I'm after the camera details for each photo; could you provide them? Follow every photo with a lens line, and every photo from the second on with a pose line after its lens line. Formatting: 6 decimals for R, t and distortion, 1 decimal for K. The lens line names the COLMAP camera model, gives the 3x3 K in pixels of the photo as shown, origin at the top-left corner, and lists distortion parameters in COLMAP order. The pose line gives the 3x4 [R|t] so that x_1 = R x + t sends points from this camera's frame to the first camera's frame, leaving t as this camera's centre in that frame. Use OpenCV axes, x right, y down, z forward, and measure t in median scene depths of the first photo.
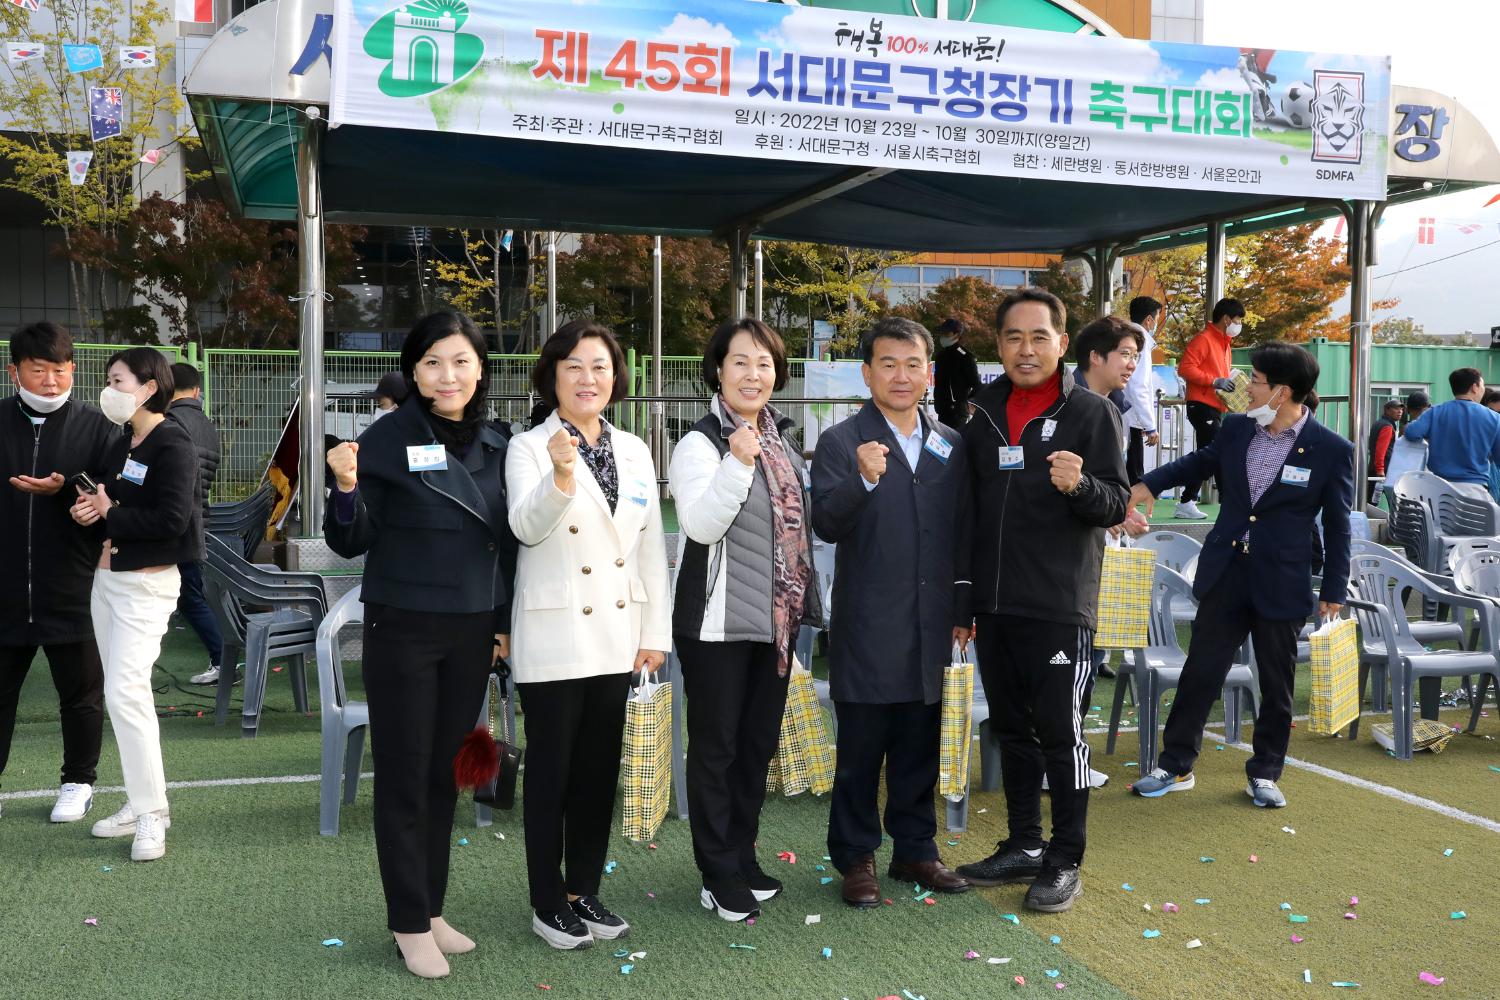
lens RADIAL K [[1462.0, 0, 722.2], [0, 1462.0, 498.7], [0, 0, 1]] dist [-0.055844, 0.093994]
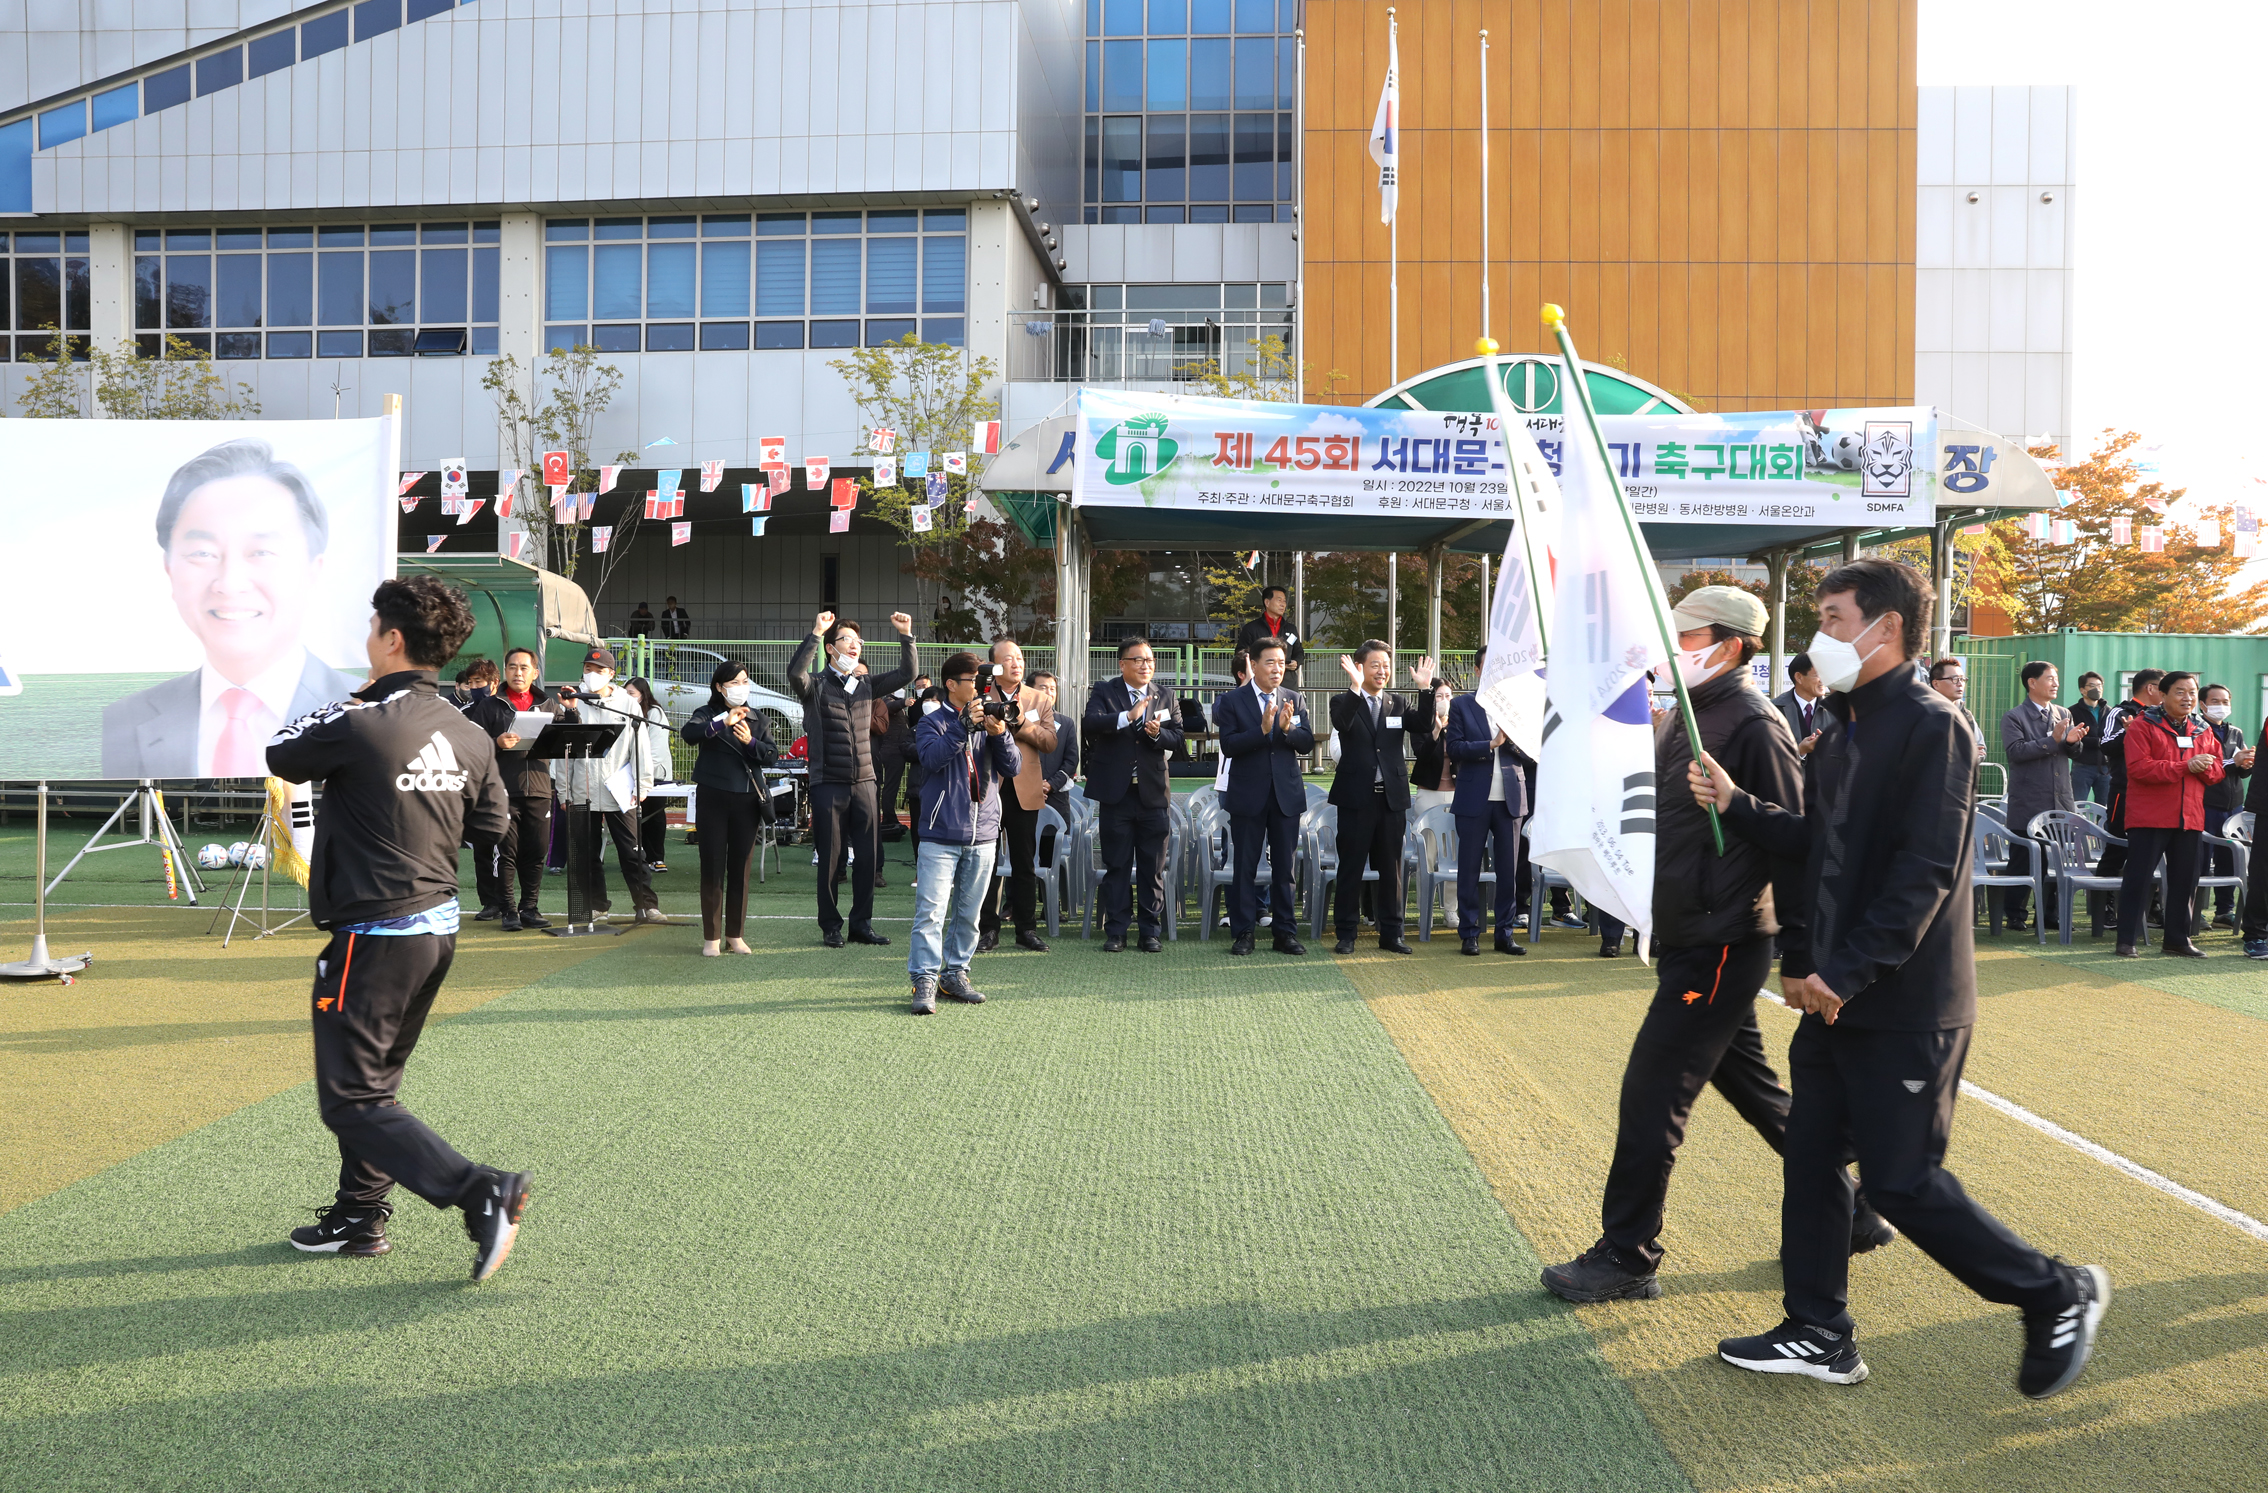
lens RADIAL K [[1649.0, 0, 1134.0], [0, 1649.0, 746.5], [0, 0, 1]] dist [-0.120295, 0.121559]
pose [[0.957177, 0.011749, -0.289263, 0.239797], [-0.019433, 0.999530, -0.023706, 0.019567], [0.288849, 0.028312, 0.956956, -0.494626]]
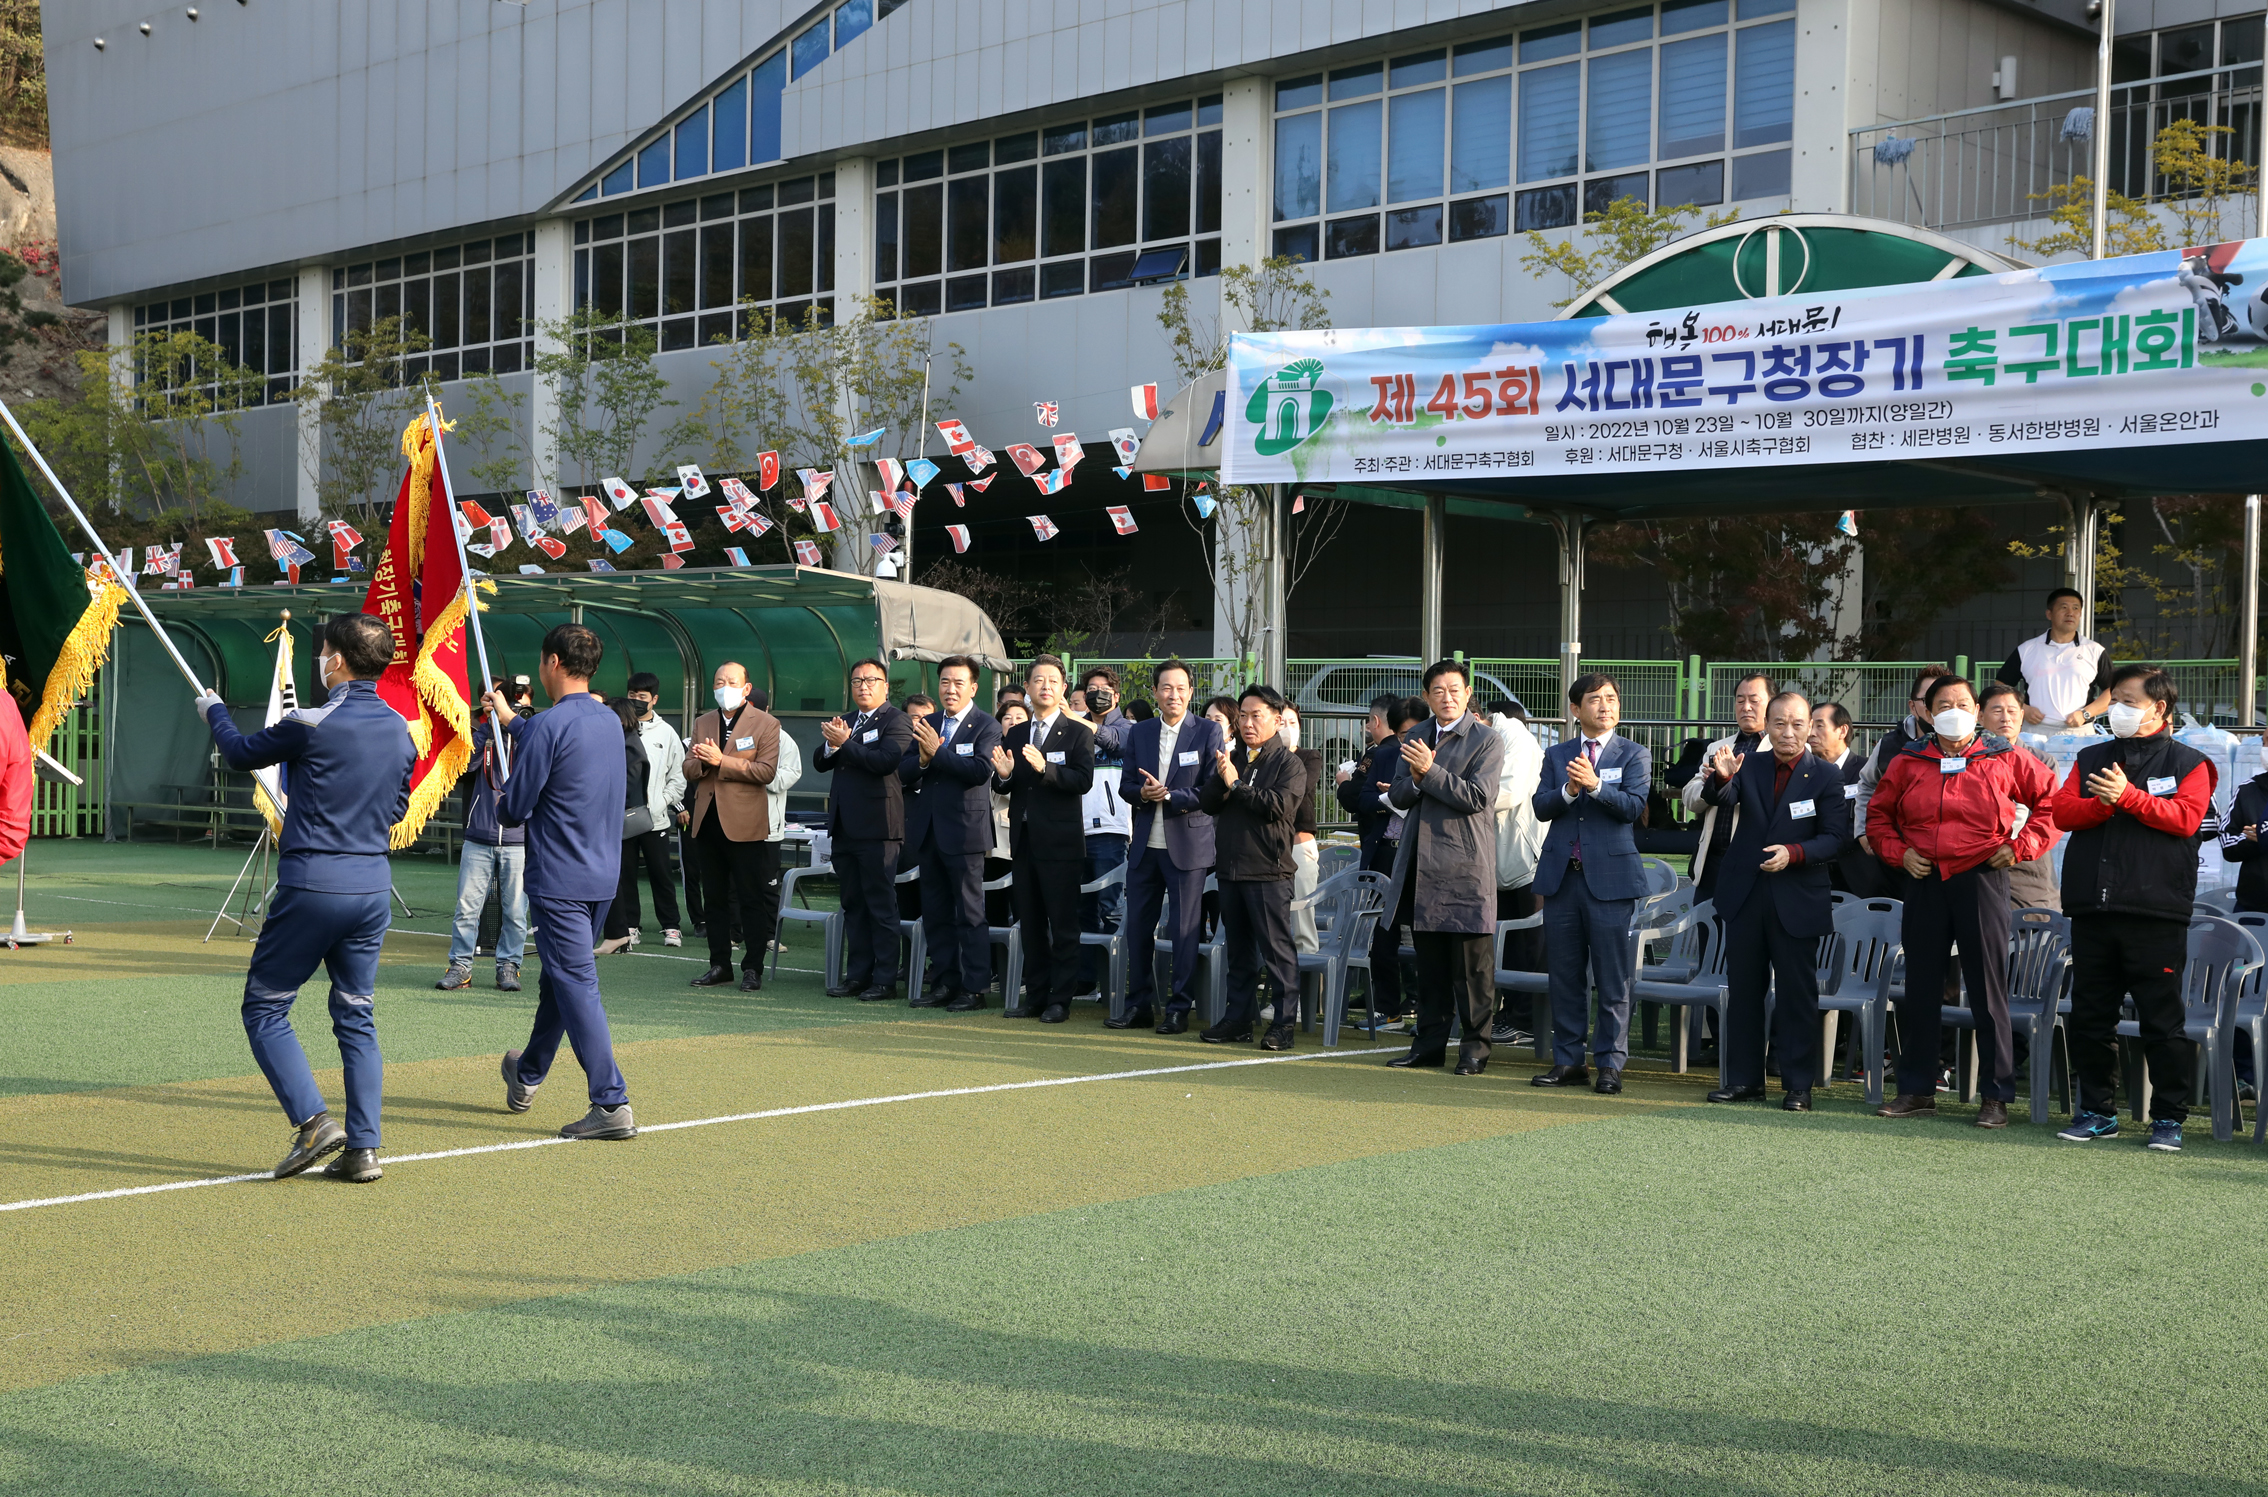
lens RADIAL K [[2789.7, 0, 1134.0], [0, 2789.7, 748.5], [0, 0, 1]] dist [0.112378, 0.054658]
pose [[0.560182, 0.010579, -0.828302, 1.358185], [-0.052184, 0.998383, -0.022540, 0.004345], [0.826724, 0.055851, 0.559828, -0.256498]]
